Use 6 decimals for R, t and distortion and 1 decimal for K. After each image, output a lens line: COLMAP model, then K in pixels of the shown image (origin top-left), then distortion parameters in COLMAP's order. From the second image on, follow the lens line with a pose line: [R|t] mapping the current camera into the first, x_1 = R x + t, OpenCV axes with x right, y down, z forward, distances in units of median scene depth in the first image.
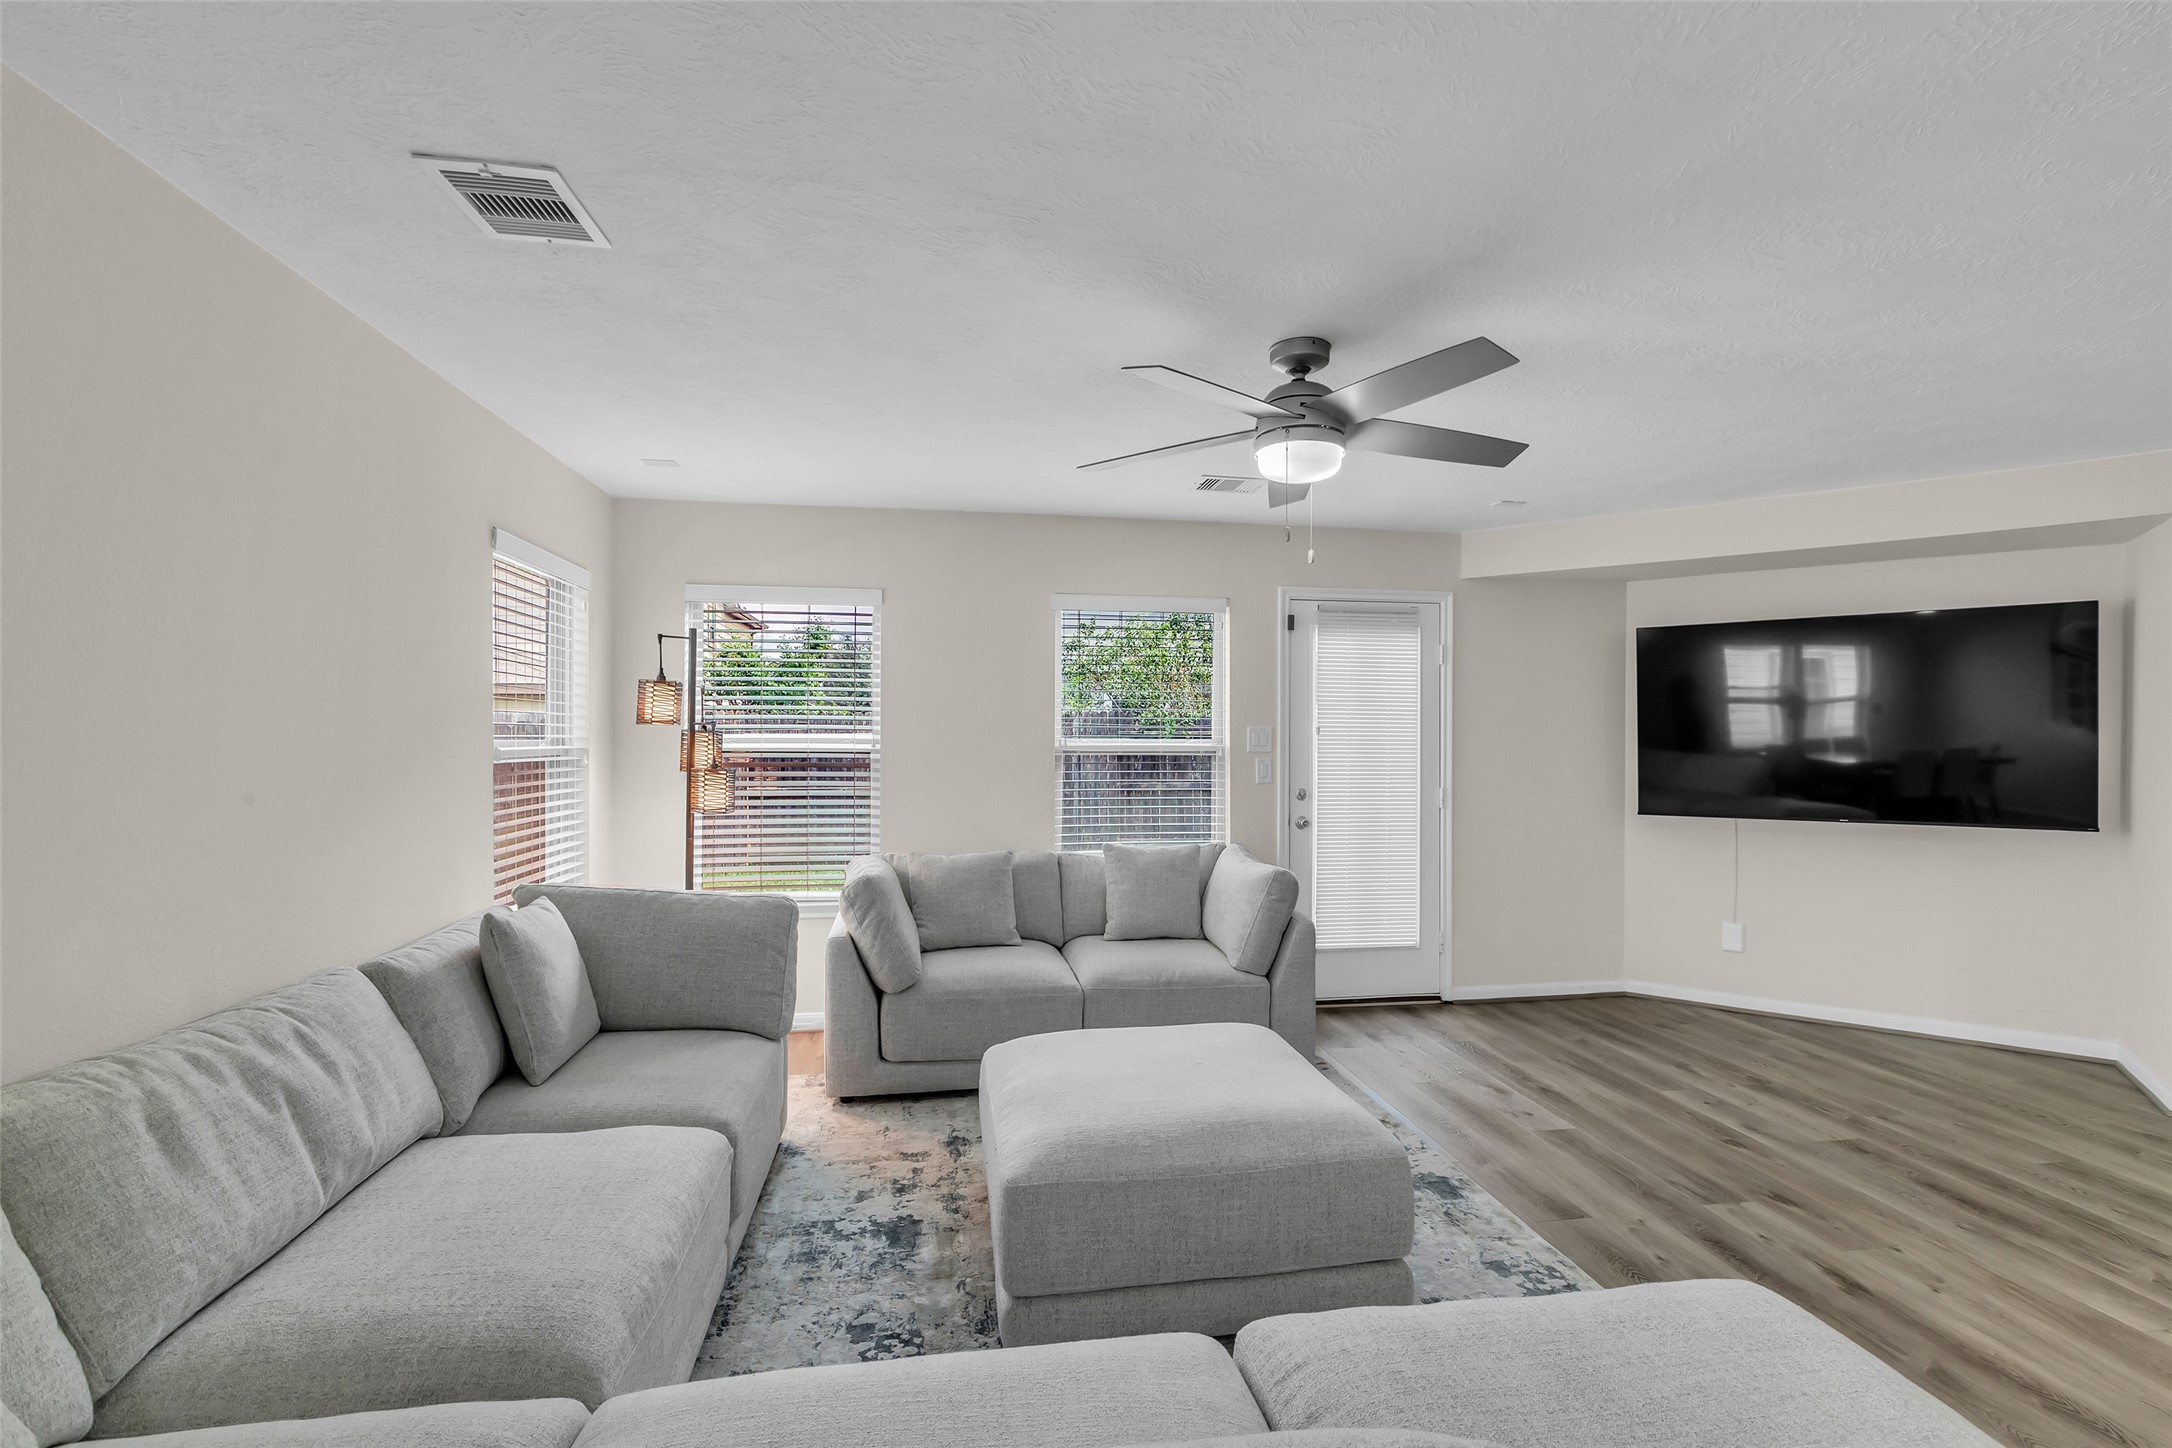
lens RADIAL K [[968.8, 0, 1096.3], [0, 968.8, 733.8], [0, 0, 1]] dist [0.001848, -0.000005]
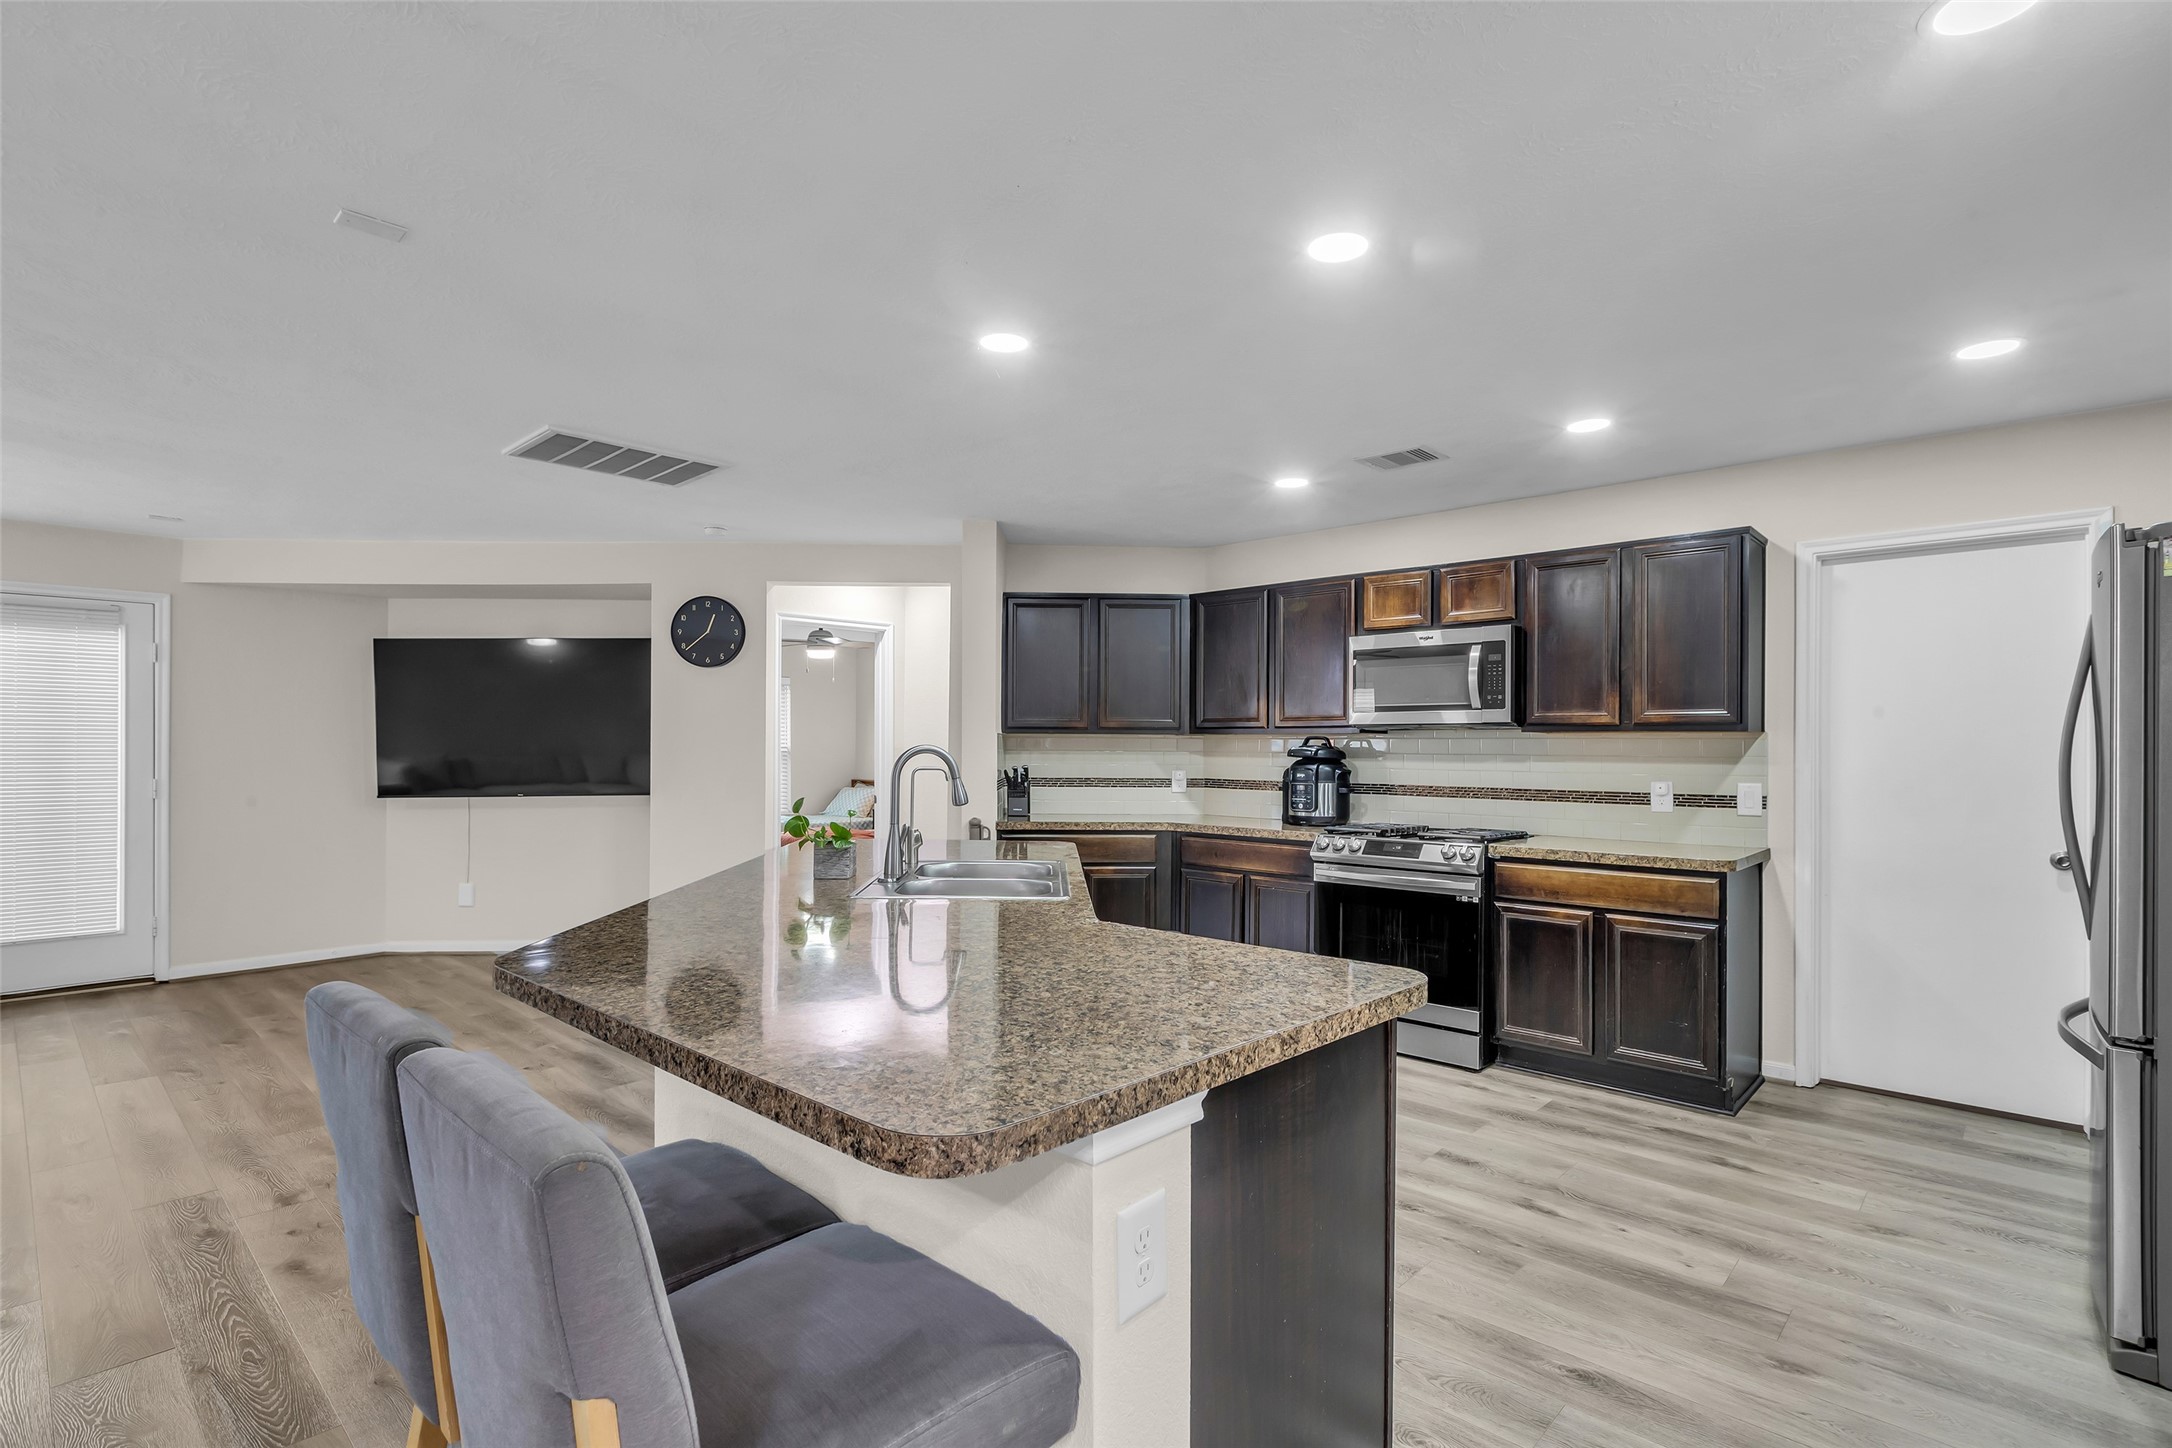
lens RADIAL K [[1034.1, 0, 1101.3], [0, 1034.1, 745.2], [0, 0, 1]] dist [0.002627, 0.001307]
pose [[0.787952, -0.003242, 0.615728, 0.615192], [0.002675, 0.999995, 0.001842, 0.024954], [-0.615731, 0.000196, 0.787957, -0.676841]]
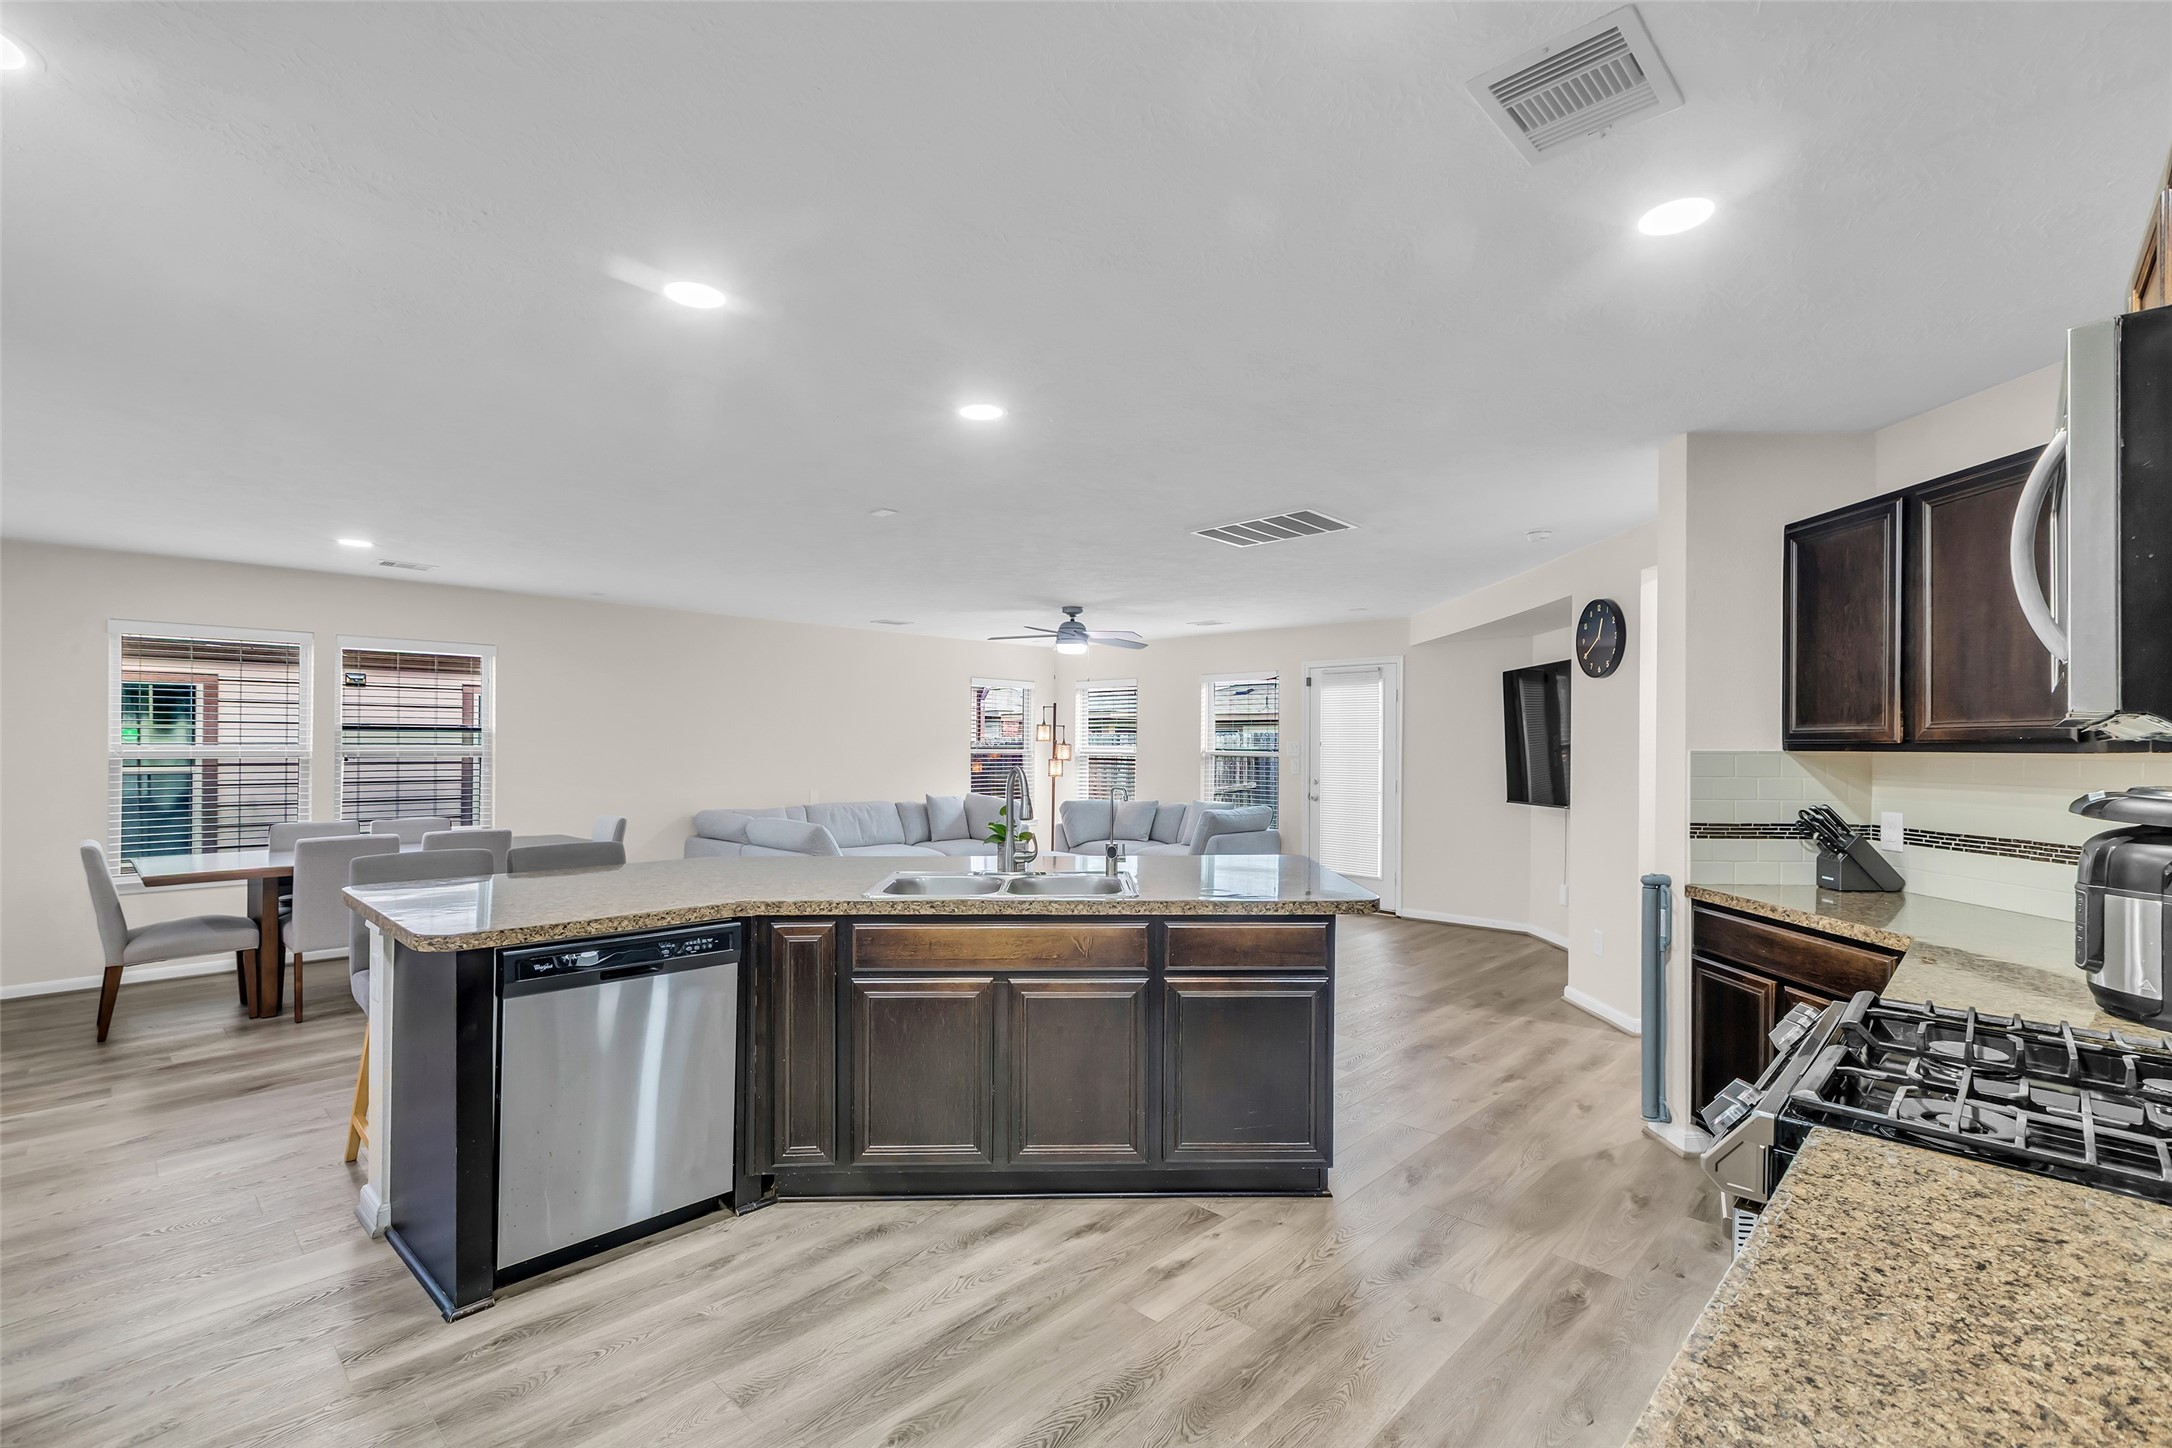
lens RADIAL K [[968.8, 0, 1093.9], [0, 968.8, 739.7], [0, 0, 1]] dist [0.001848, -0.000005]
pose [[0.599622, -0.006457, -0.800258, 1.720525], [-0.004081, 0.999930, -0.011127, 0.012789], [0.800273, 0.009938, 0.599553, -0.438743]]
